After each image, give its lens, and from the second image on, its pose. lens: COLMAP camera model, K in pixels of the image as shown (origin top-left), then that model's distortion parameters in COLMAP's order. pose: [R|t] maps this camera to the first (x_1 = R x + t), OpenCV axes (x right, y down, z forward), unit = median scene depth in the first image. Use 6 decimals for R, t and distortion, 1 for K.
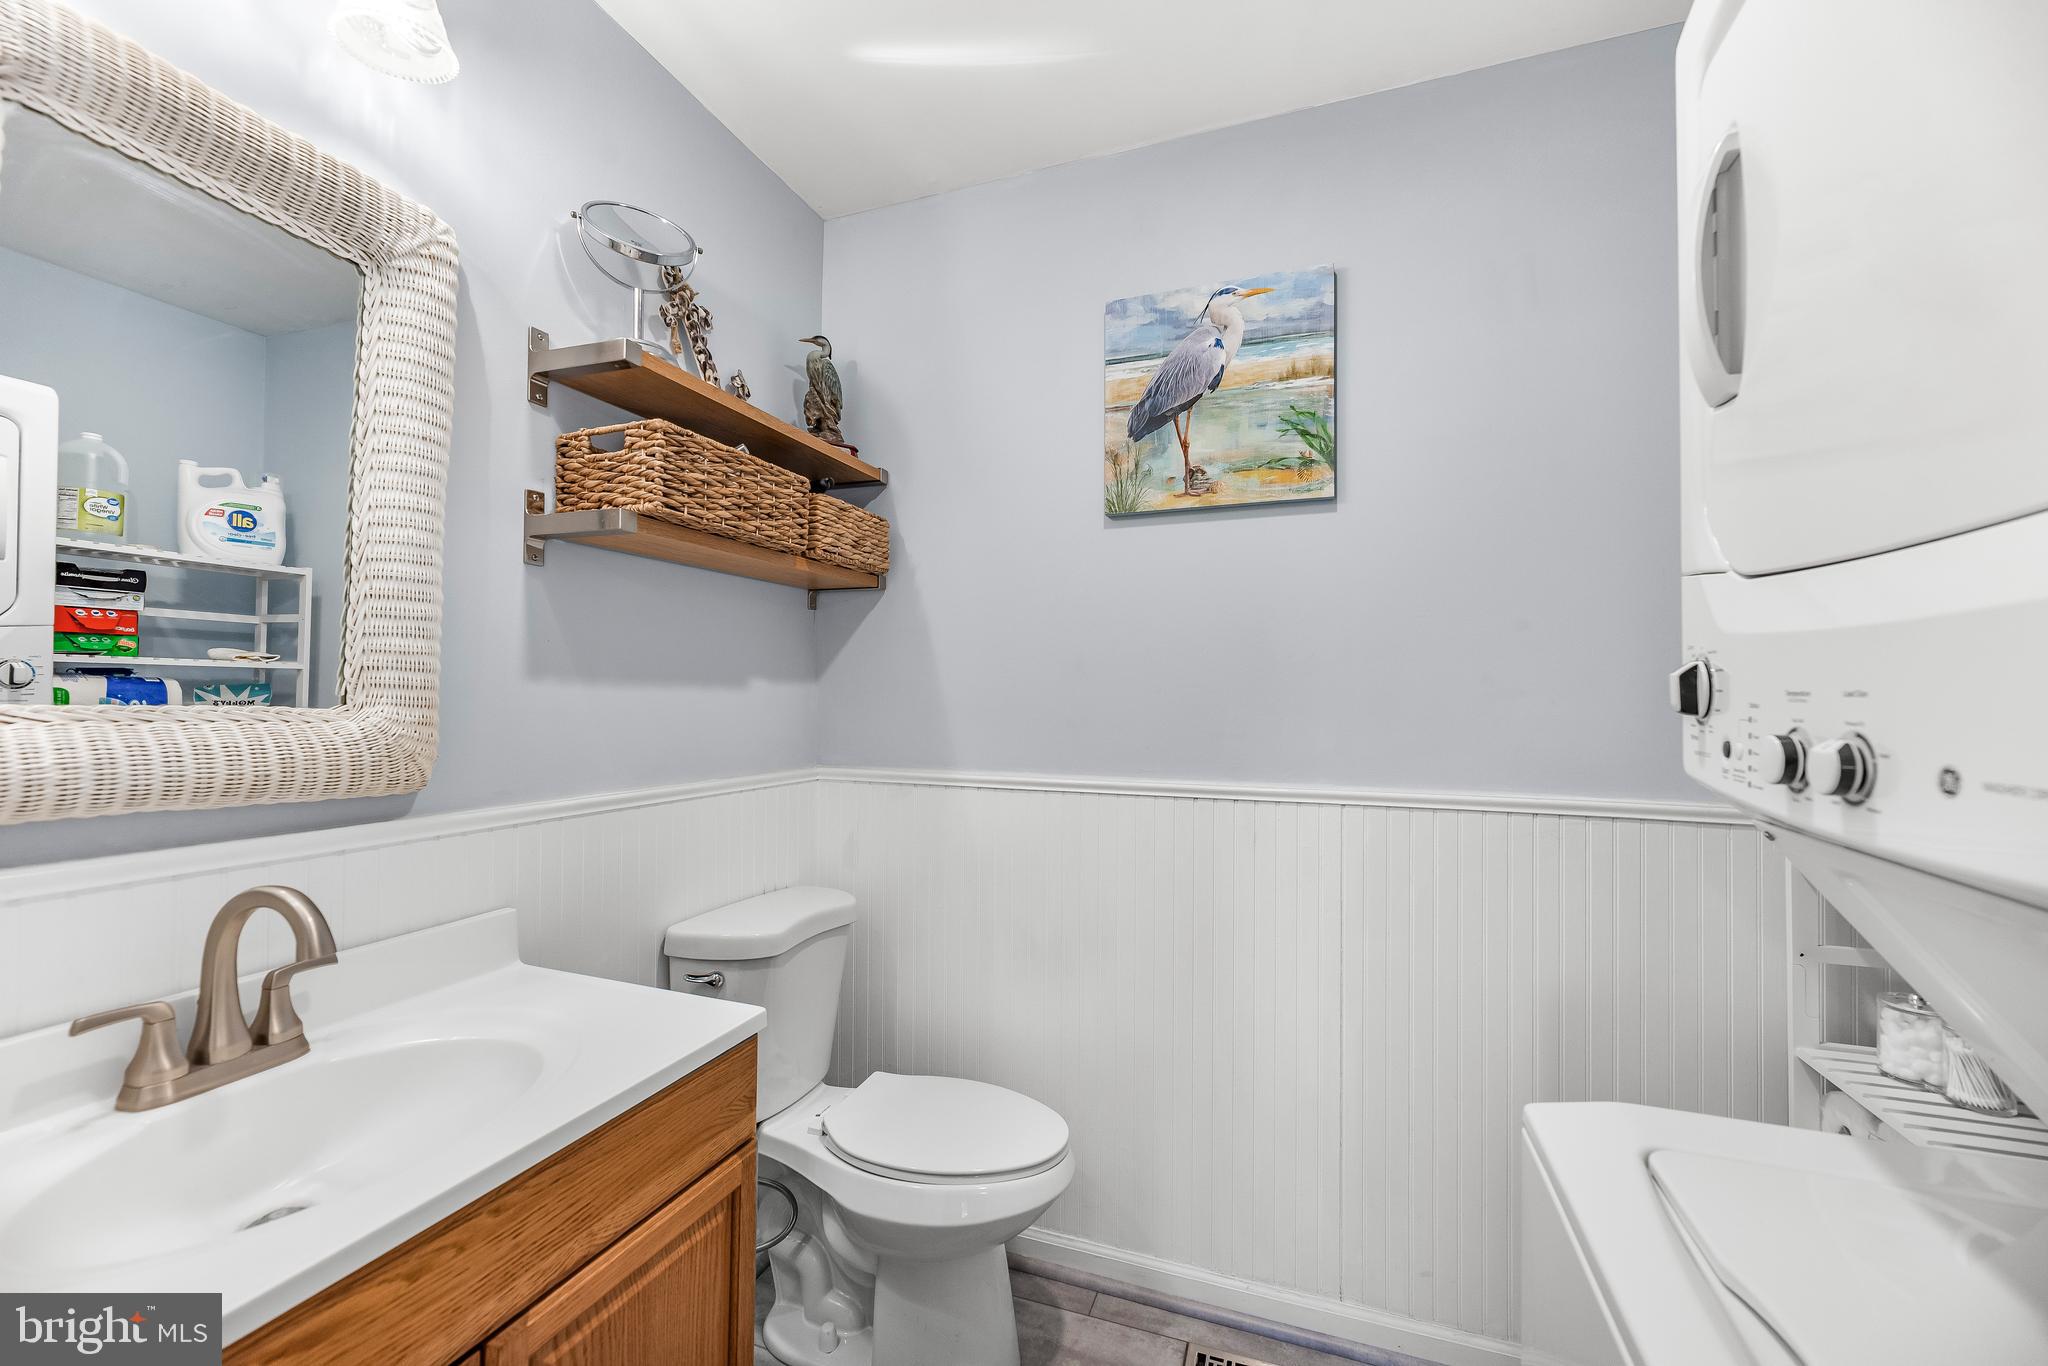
lens RADIAL K [[825.2, 0, 1031.4], [0, 825.2, 684.0], [0, 0, 1]] dist [-0.001293, 0.000563]
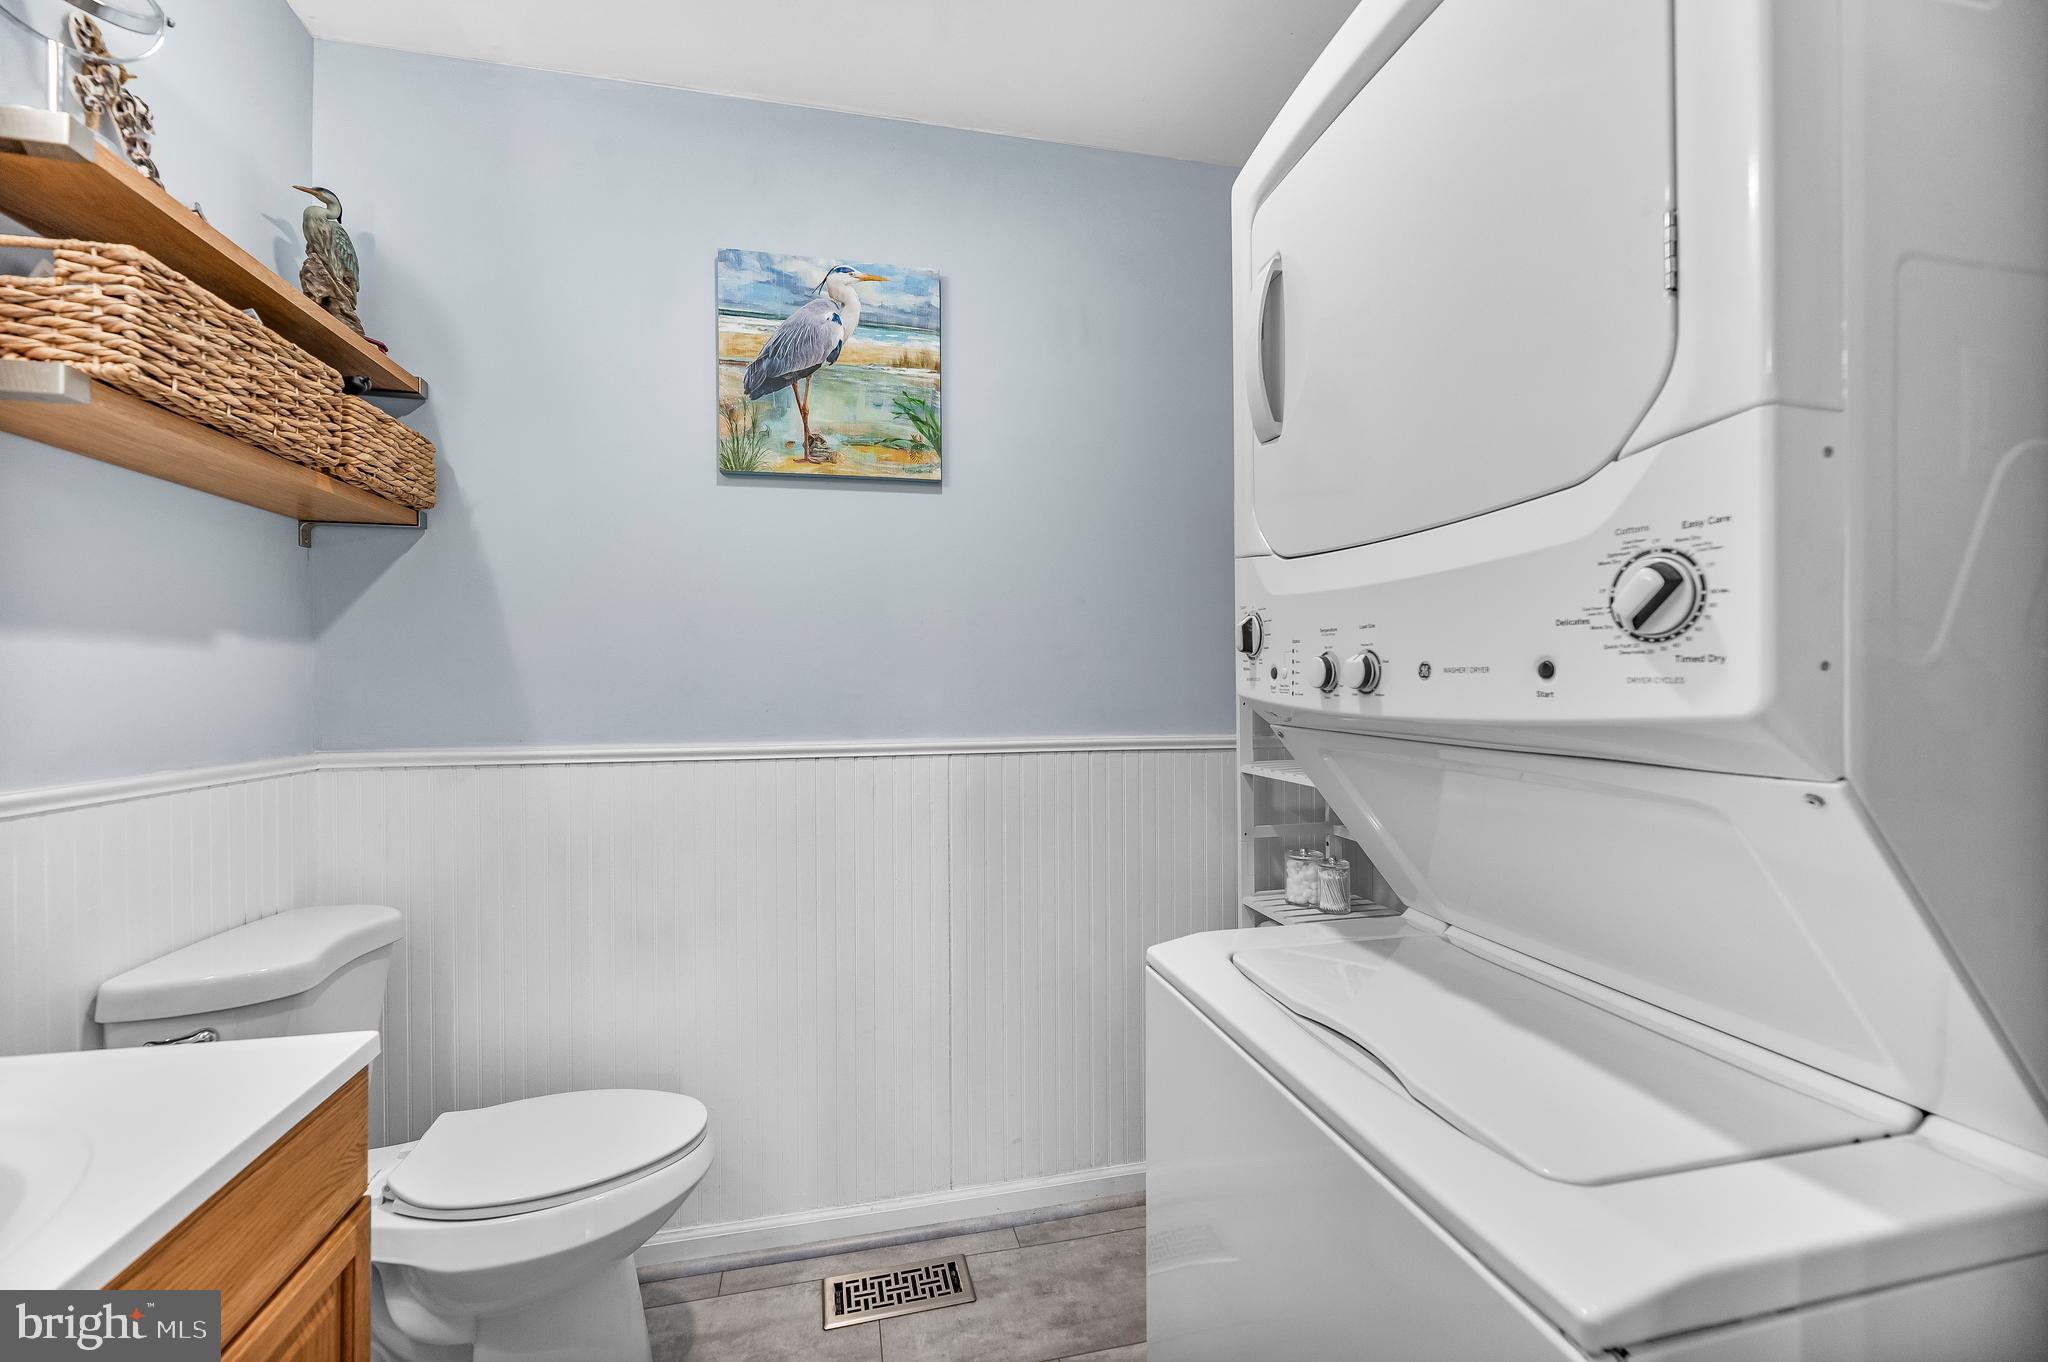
lens RADIAL K [[829.2, 0, 1019.0], [0, 829.2, 681.6], [0, 0, 1]] dist [0.001745, -0.001508]
pose [[0.837725, -0.009757, 0.546005, -0.160783], [0.003310, 0.999913, 0.012791, 0.032341], [-0.546082, -0.008908, 0.837684, -0.003192]]
